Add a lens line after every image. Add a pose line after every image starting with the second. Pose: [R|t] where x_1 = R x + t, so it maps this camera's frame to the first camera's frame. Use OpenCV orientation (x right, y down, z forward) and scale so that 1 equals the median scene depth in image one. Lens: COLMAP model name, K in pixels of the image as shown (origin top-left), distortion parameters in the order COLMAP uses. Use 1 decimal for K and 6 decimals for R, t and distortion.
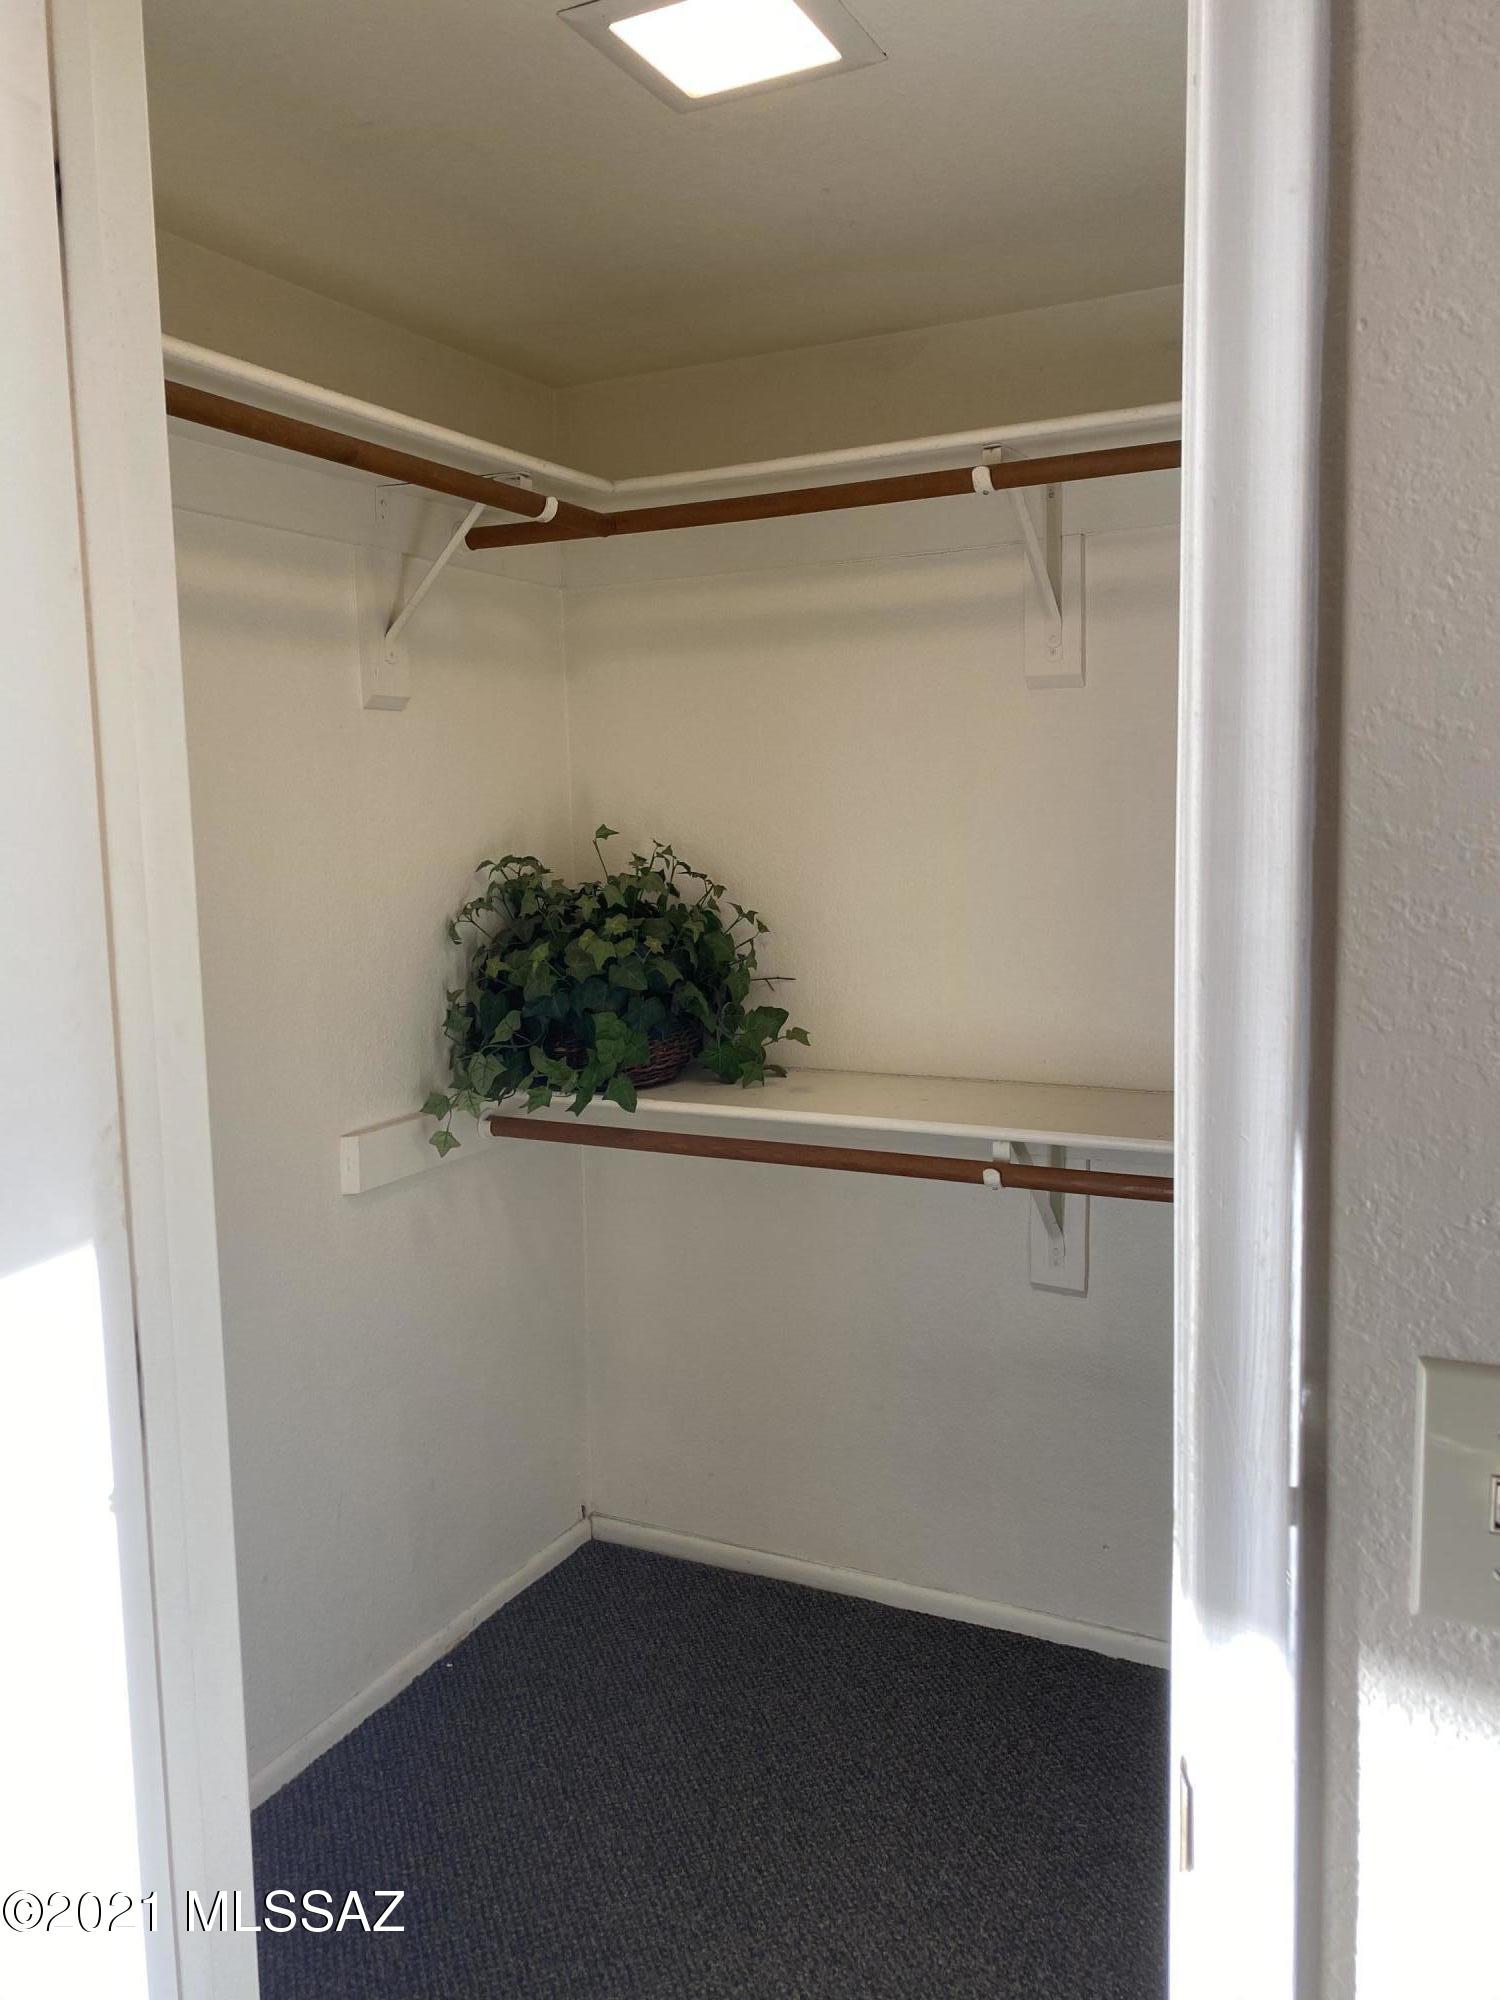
lens RADIAL K [[1514.8, 0, 752.4], [0, 1514.8, 960.5], [0, 0, 1]] dist [0.016864, -0.004891]
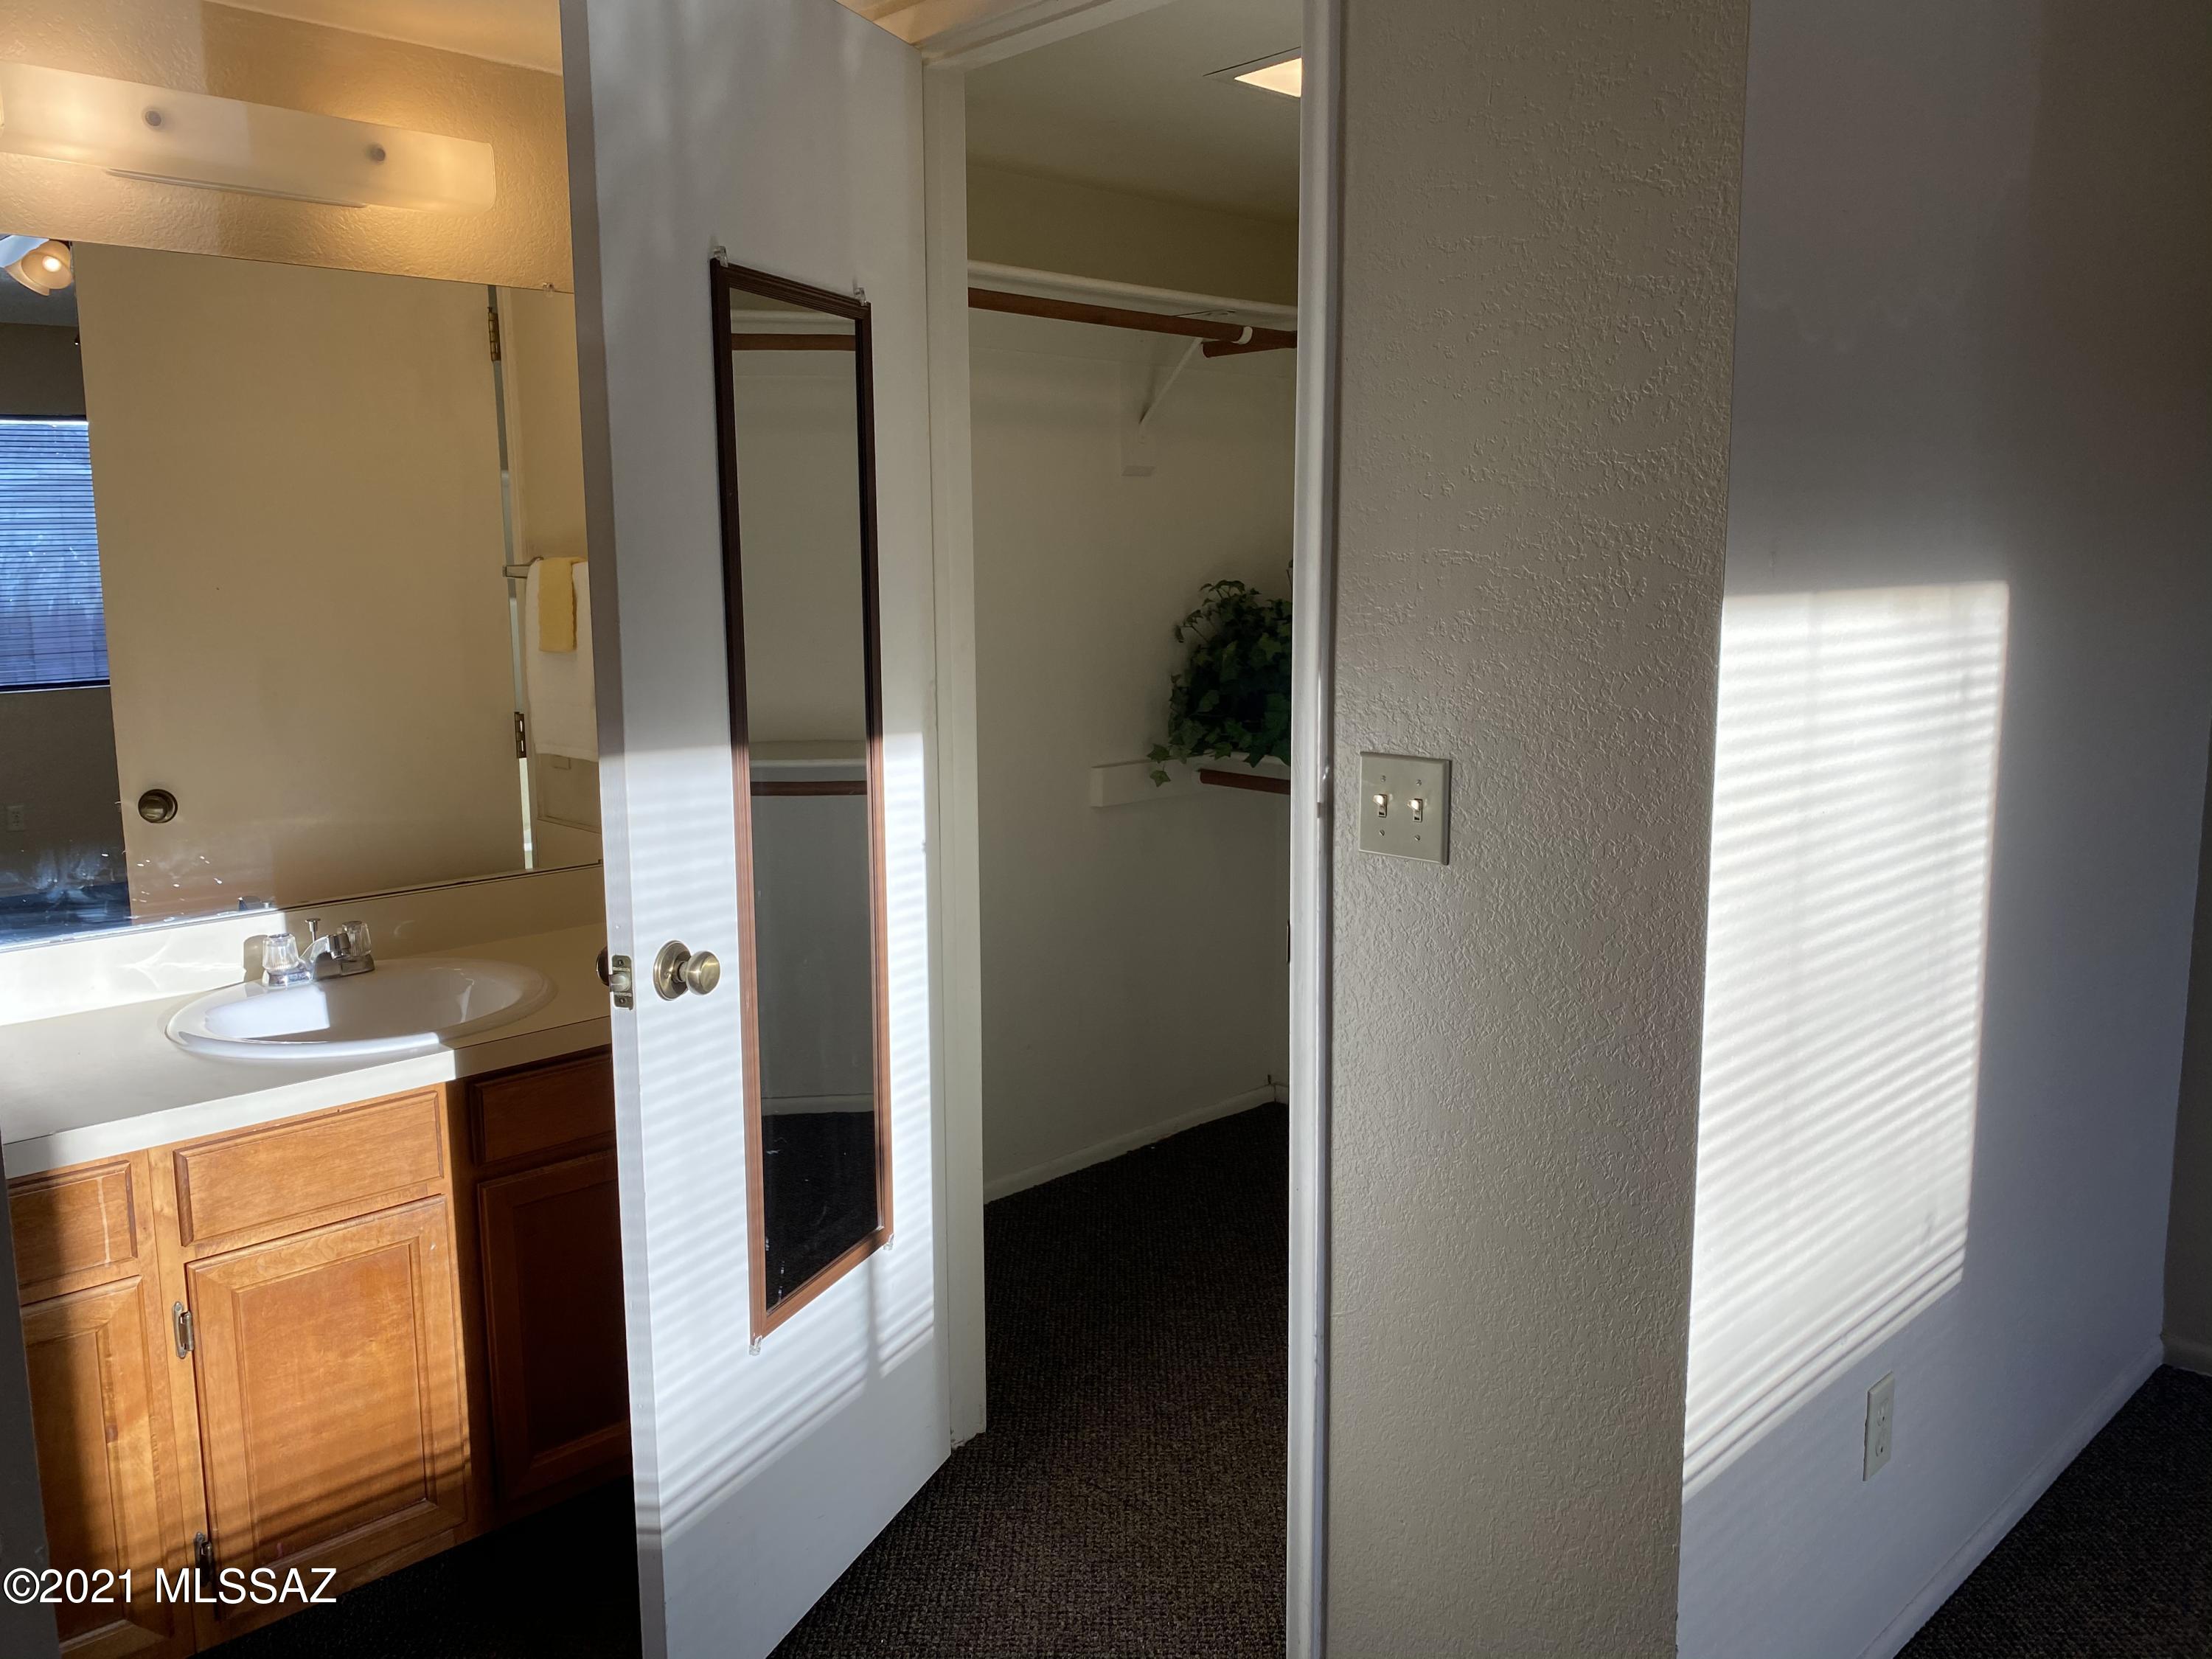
lens RADIAL K [[1675.4, 0, 1098.9], [0, 1675.4, 823.7], [0, 0, 1]] dist [0.016864, -0.004891]
pose [[0.943900, 0.067477, -0.323264, 0.254102], [-0.047067, 0.996397, 0.070555, 0.052022], [0.326860, -0.051382, 0.943675, -0.514709]]
